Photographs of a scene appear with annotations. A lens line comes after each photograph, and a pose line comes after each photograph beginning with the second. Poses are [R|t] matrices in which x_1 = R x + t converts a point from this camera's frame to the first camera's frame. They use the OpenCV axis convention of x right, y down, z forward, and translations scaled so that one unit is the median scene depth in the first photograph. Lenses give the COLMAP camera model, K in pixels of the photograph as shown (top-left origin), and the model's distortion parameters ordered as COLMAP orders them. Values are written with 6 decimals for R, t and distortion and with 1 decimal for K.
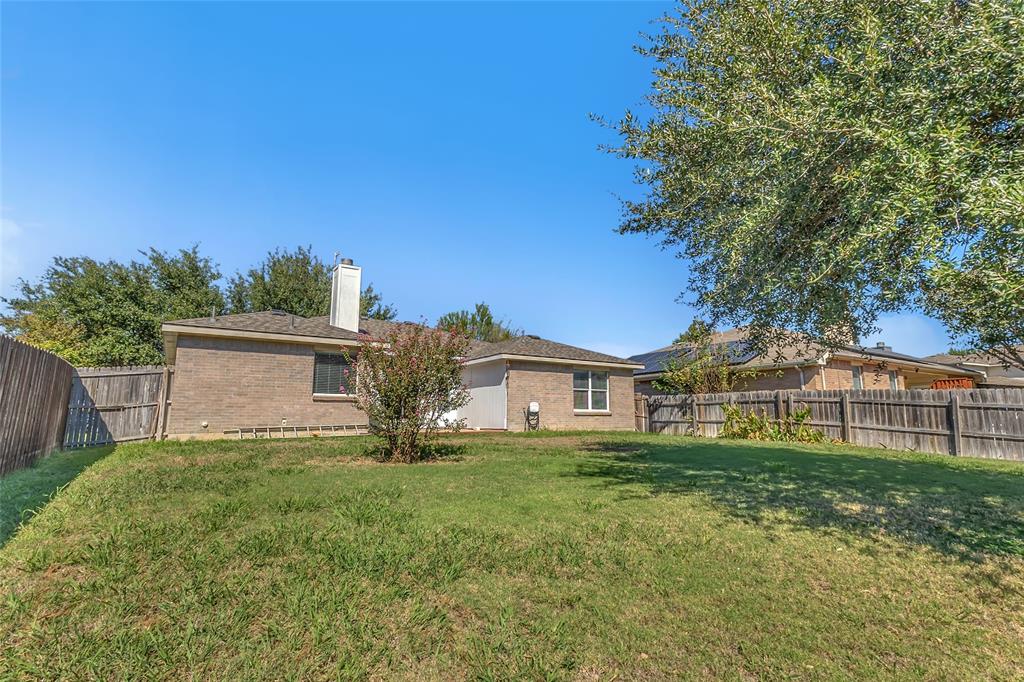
lens RADIAL K [[462.7, 0, 512.0], [0, 462.7, 341.0], [0, 0, 1]] dist [0.037318, -0.000035]
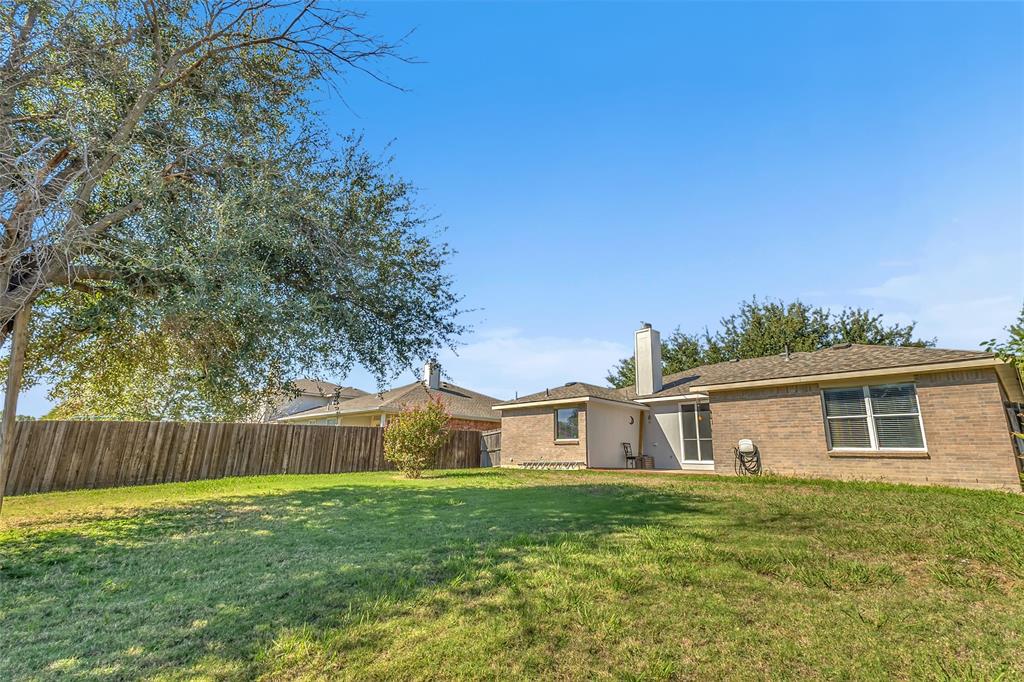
lens RADIAL K [[462.7, 0, 512.0], [0, 462.7, 341.0], [0, 0, 1]] dist [0.037318, -0.000035]
pose [[0.215857, -0.240312, -0.946391, 0.724318], [0.147054, 0.966187, -0.211798, 0.073718], [0.965288, -0.093453, 0.243897, 0.392504]]
